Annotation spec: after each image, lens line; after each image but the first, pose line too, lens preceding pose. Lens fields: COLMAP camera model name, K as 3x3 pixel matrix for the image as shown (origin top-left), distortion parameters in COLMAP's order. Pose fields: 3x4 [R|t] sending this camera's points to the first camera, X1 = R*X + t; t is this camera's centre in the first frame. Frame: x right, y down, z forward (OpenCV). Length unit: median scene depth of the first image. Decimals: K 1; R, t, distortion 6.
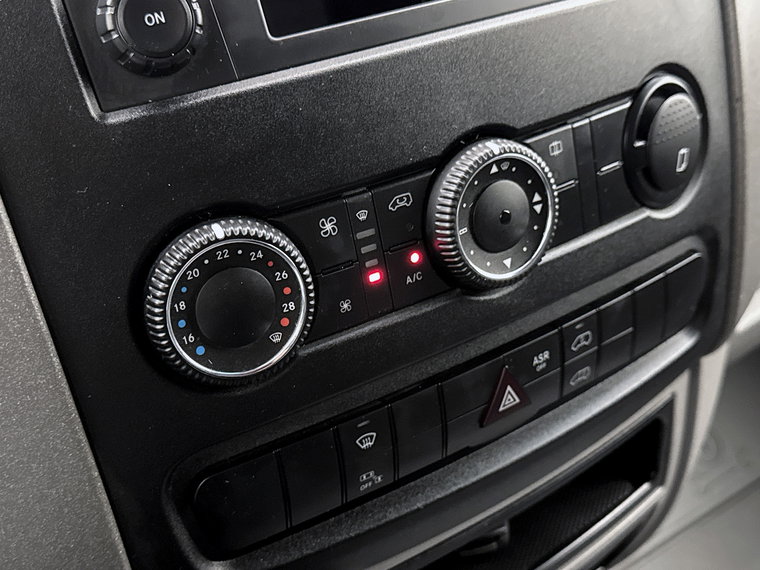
lens RADIAL K [[898.6, 0, 380.0], [0, 898.6, 285.0], [0, 0, 1]] dist [0.172197, -0.422207]
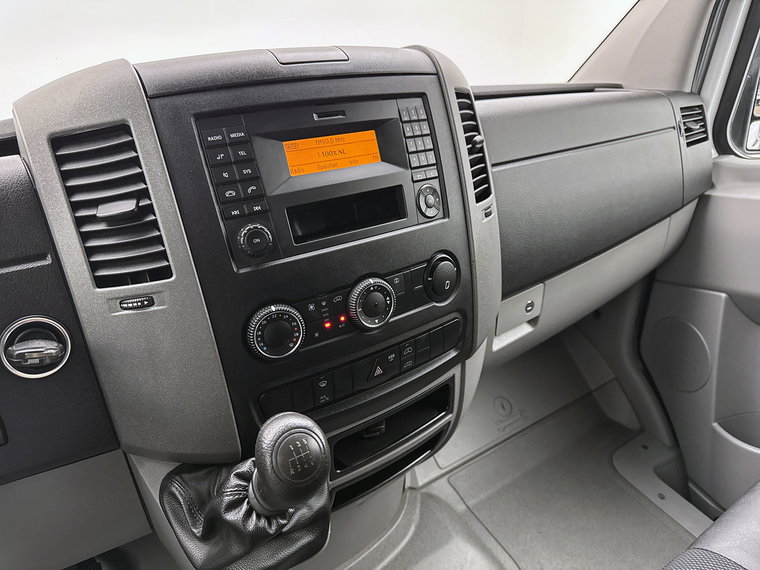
lens RADIAL K [[530.8, 0, 380.0], [0, 530.8, 285.0], [0, 0, 1]] dist [0.140028, -0.304551]
pose [[0.999141, 0.038054, 0.016431, 0.122218], [-0.036854, 0.997000, -0.068058, -0.025304], [-0.018972, 0.067394, 0.997546, -0.665897]]
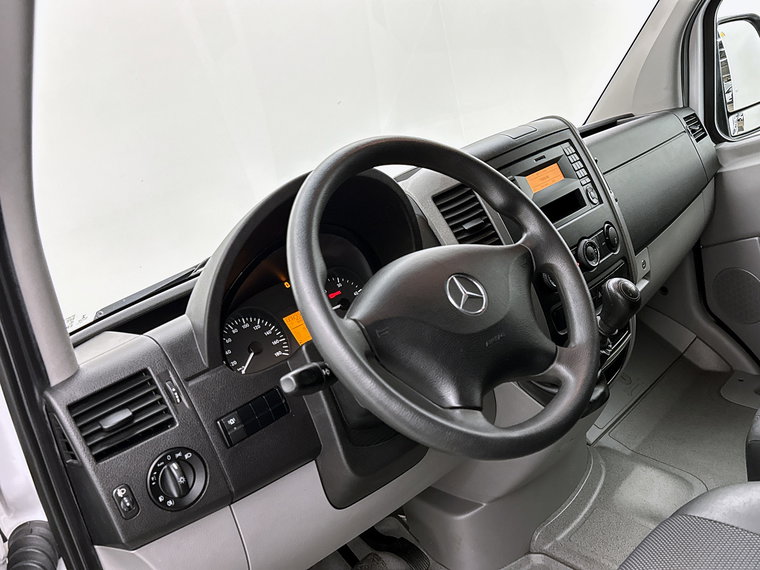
lens RADIAL K [[660.4, 0, 379.6], [0, 660.4, 325.3], [0, 0, 1]] dist [0.063549, -0.002179]
pose [[0.964066, -0.228673, 0.135225, -1.544416], [0.253716, 0.943440, -0.213420, 0.769397], [-0.078774, 0.240060, 0.967557, -2.304655]]
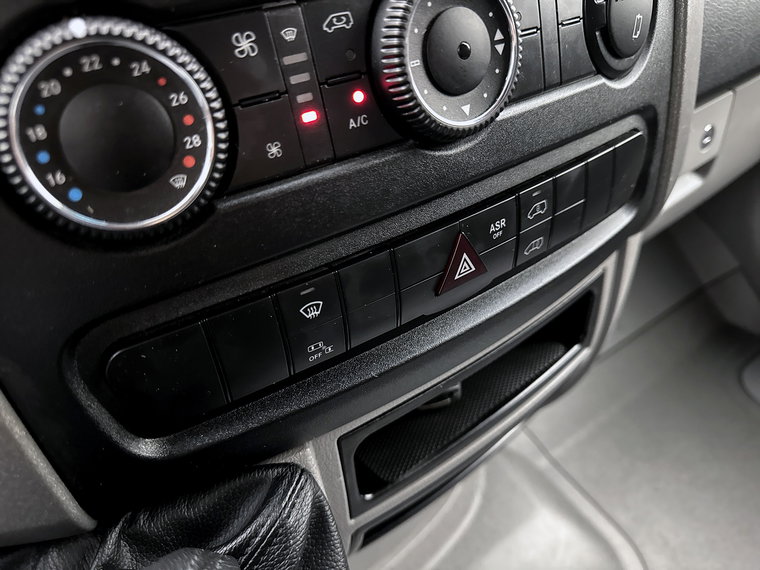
lens RADIAL K [[529.1, 0, 380.0], [0, 529.1, 285.0], [0, 0, 1]] dist [0.038627, -0.108012]
pose [[0.999914, -0.013068, -0.000854, 0.055765], [0.013085, 0.994260, 0.106192, 0.091634], [-0.000538, -0.106194, 0.994345, 0.469074]]
